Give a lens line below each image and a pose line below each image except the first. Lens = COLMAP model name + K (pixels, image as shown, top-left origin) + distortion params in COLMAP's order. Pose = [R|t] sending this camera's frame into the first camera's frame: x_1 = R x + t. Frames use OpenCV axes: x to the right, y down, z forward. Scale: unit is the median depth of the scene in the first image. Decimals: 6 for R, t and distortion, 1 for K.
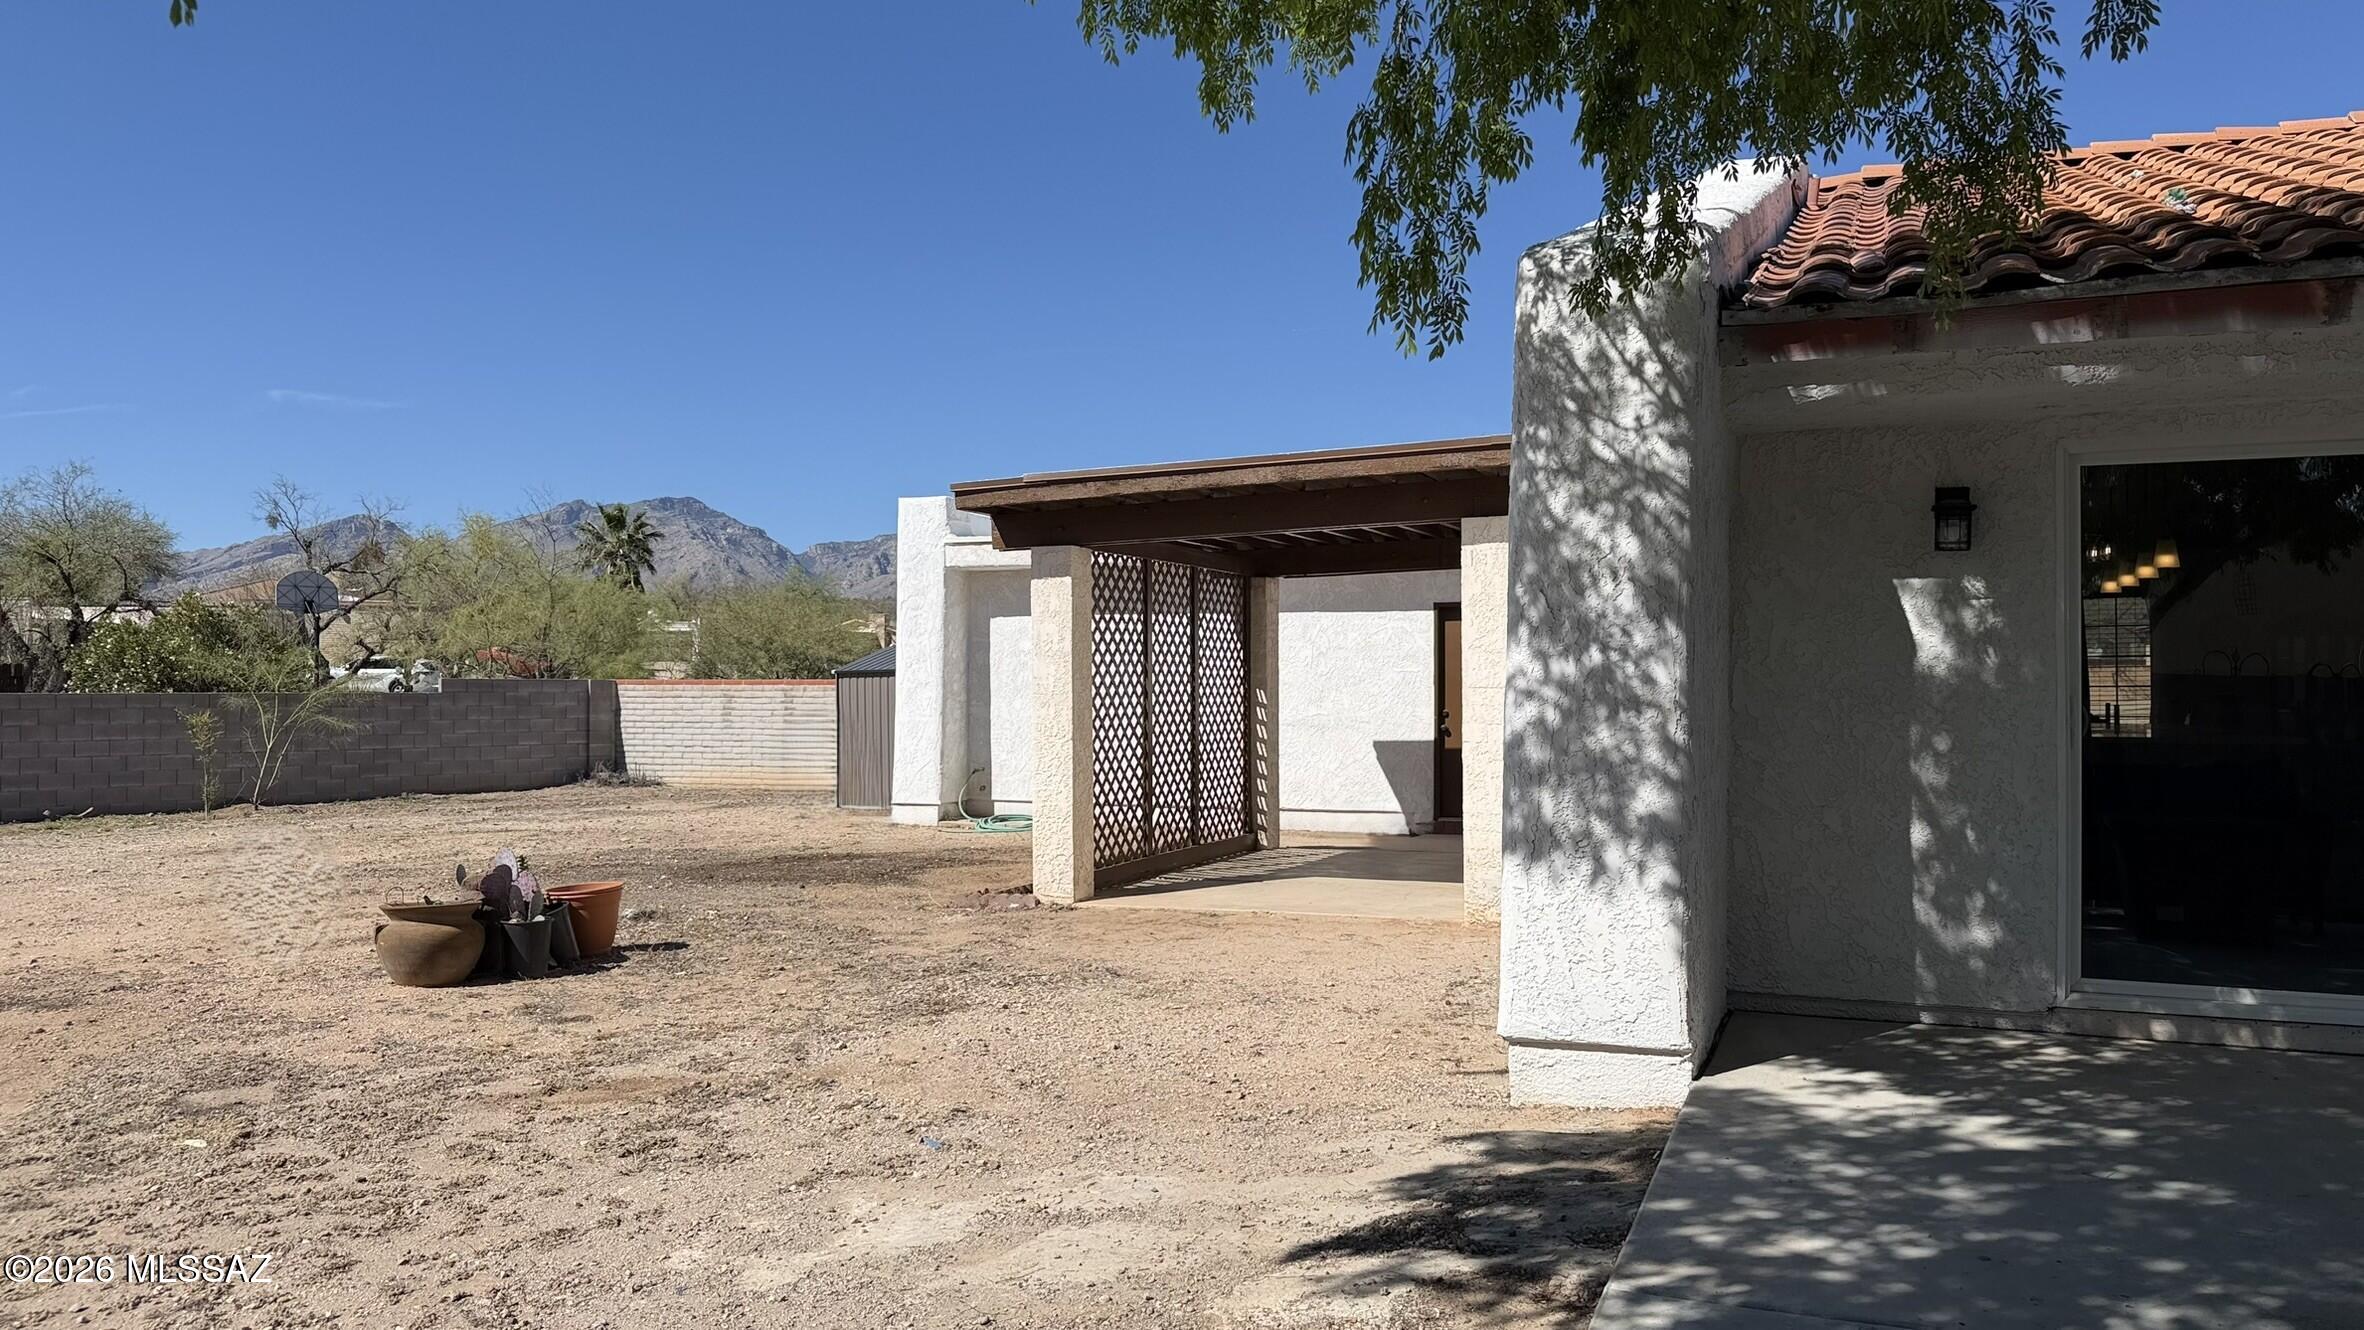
lens RADIAL K [[1603.0, 0, 1182.5], [0, 1603.0, 681.0], [0, 0, 1]] dist [0.041787, -0.000409]
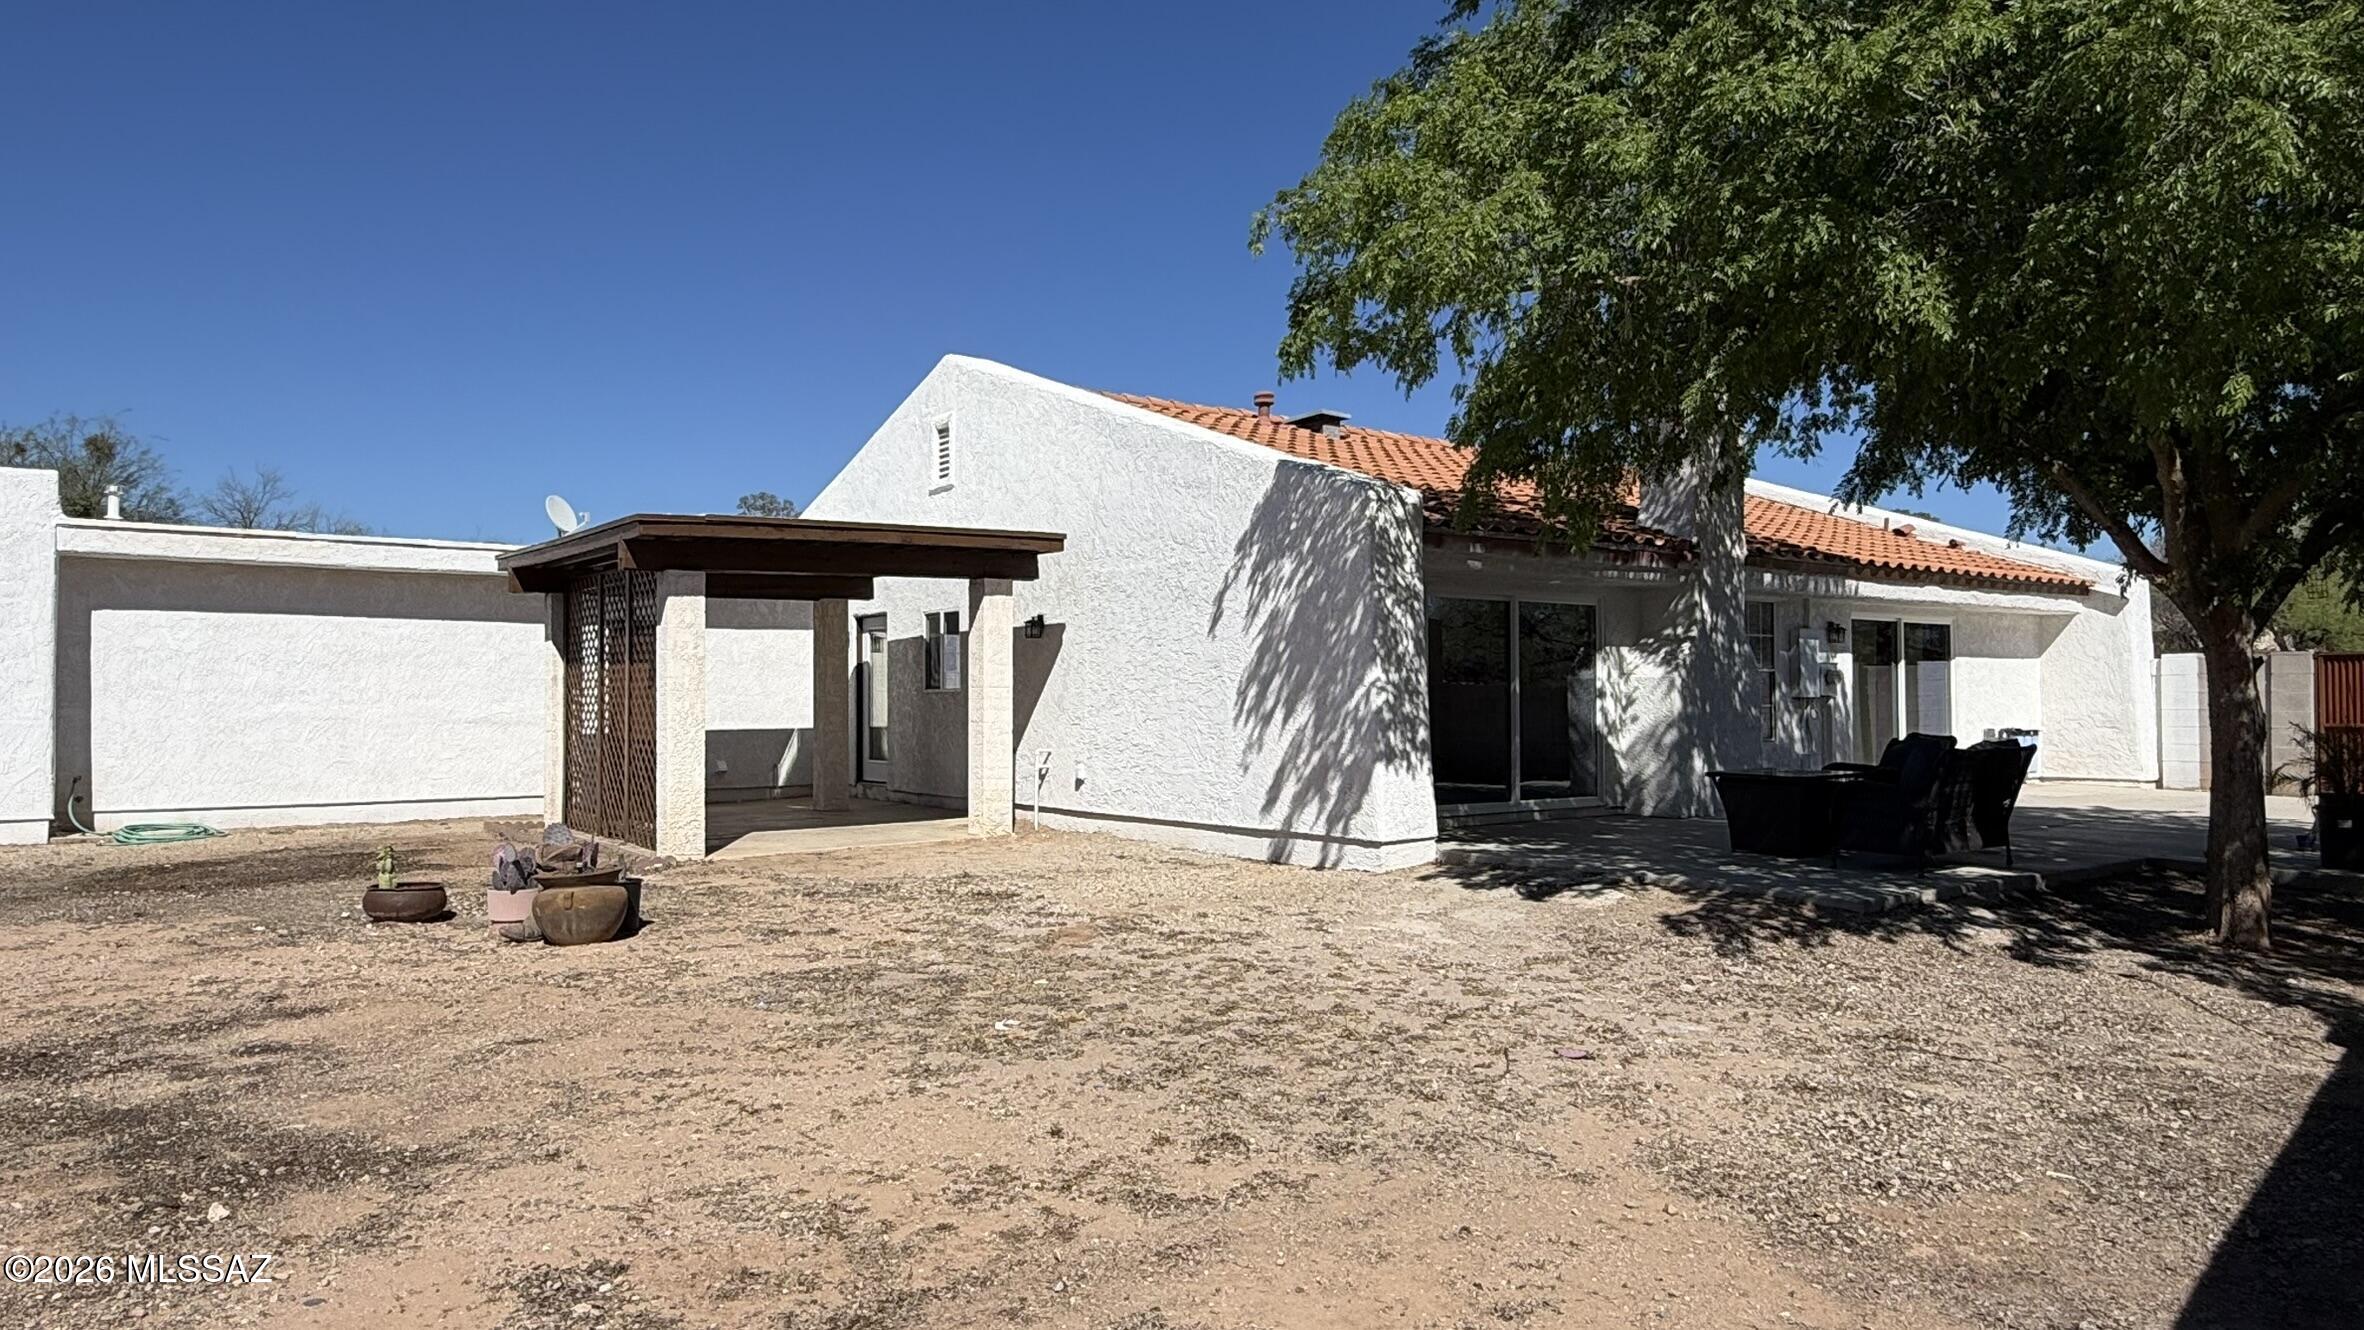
lens RADIAL K [[1499.7, 0, 1182.1], [0, 1499.7, 662.6], [0, 0, 1]] dist [0.009992, -0.000305]
pose [[0.569101, 0.022752, 0.821953, -1.657369], [-0.006113, 0.999707, -0.023440, 0.022966], [-0.822245, 0.008315, 0.569073, 0.051626]]
